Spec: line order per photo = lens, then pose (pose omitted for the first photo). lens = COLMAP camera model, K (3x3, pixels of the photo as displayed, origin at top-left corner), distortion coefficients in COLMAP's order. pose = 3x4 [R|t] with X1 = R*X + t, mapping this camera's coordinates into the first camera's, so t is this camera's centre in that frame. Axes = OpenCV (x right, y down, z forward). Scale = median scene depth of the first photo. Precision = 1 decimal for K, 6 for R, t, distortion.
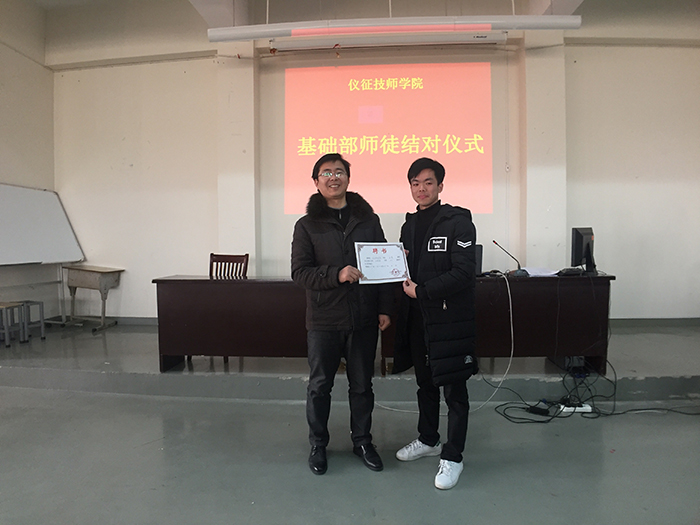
lens RADIAL K [[419.7, 0, 347.9], [0, 419.7, 262.6], [0, 0, 1]] dist [-0.076210, 0.006784]
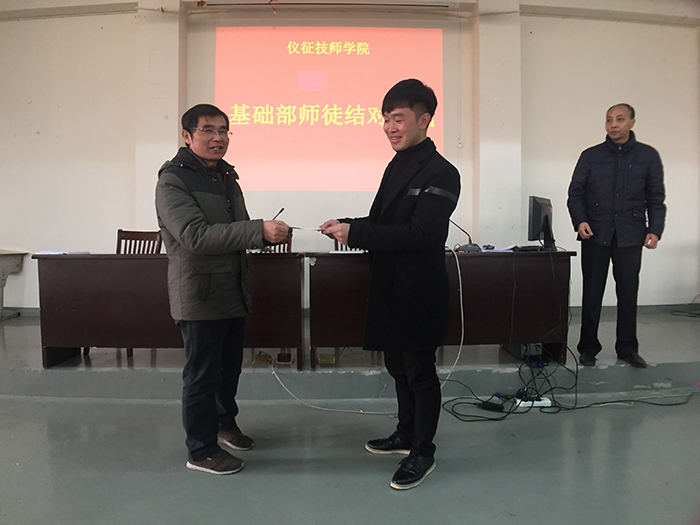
lens RADIAL K [[419.7, 0, 347.2], [0, 419.7, 262.5], [0, 0, 1]] dist [-0.076210, 0.006784]
pose [[0.995148, 0.004023, 0.098303, 0.050647], [-0.004318, 0.999987, 0.002789, 0.038382], [-0.098290, -0.003200, 0.995153, 0.110243]]
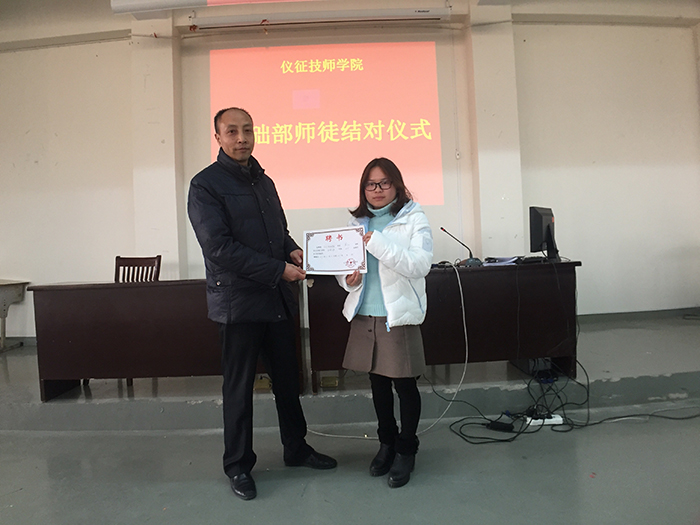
lens RADIAL K [[419.7, 0, 348.7], [0, 419.7, 261.4], [0, 0, 1]] dist [-0.076210, 0.006784]
pose [[0.995804, -0.033183, 0.085285, 0.064787], [0.035856, 0.998907, -0.030000, 0.027794], [-0.084197, 0.032932, 0.995905, 0.121915]]
